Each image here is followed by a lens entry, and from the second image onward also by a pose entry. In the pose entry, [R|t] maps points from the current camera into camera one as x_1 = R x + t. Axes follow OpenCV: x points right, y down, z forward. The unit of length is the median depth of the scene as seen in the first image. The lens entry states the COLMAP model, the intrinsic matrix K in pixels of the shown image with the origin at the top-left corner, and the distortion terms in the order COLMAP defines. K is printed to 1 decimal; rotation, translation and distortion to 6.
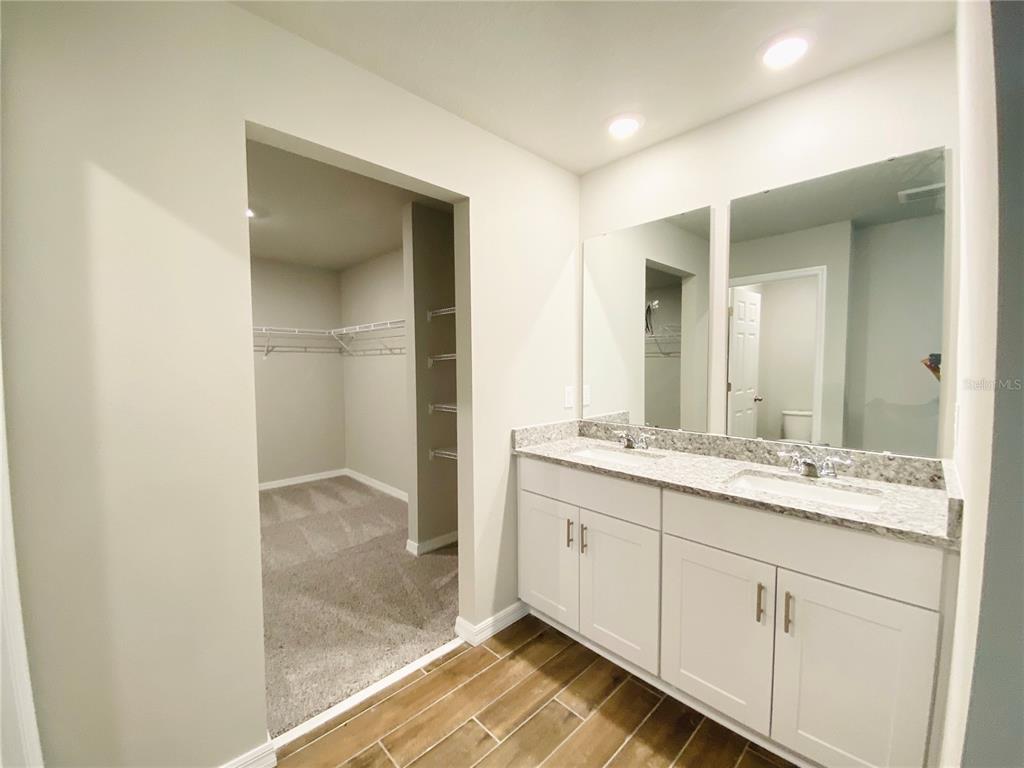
lens RADIAL K [[430.7, 0, 511.4], [0, 430.7, 386.0], [0, 0, 1]] dist [-0.001767, -0.000499]
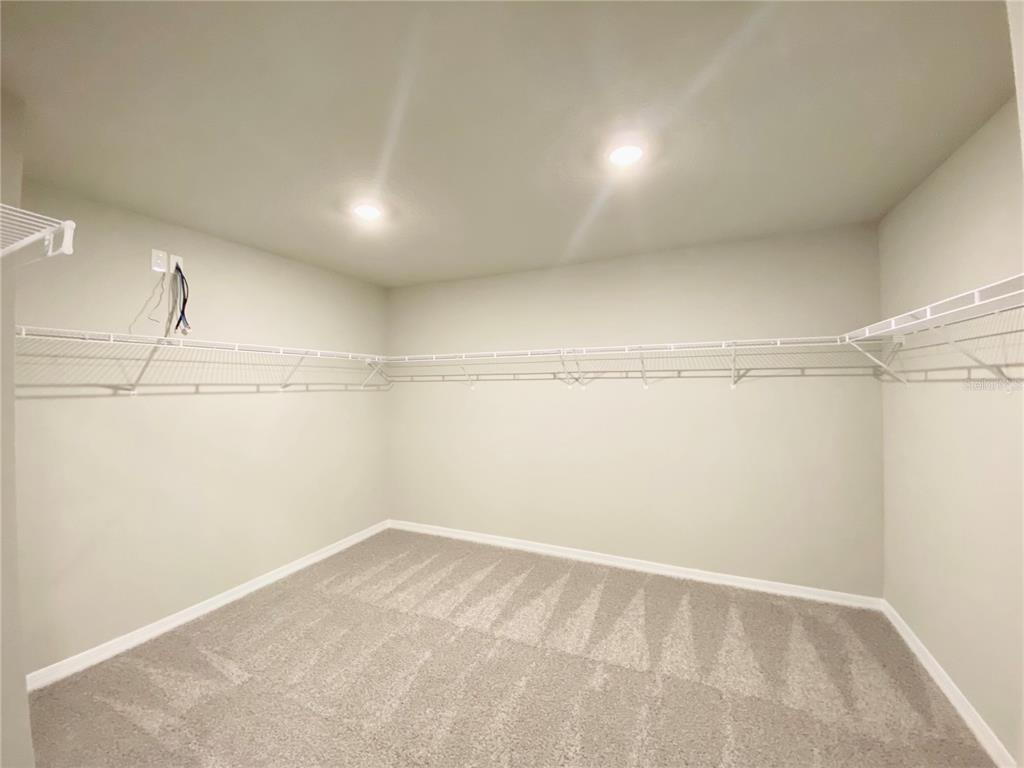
lens RADIAL K [[430.7, 0, 518.6], [0, 430.7, 384.3], [0, 0, 1]] dist [-0.001767, -0.000499]
pose [[0.386240, -0.001865, -0.922397, -0.088648], [-0.039491, 0.999048, -0.018556, -0.043498], [0.921553, 0.043593, 0.385798, 0.435410]]
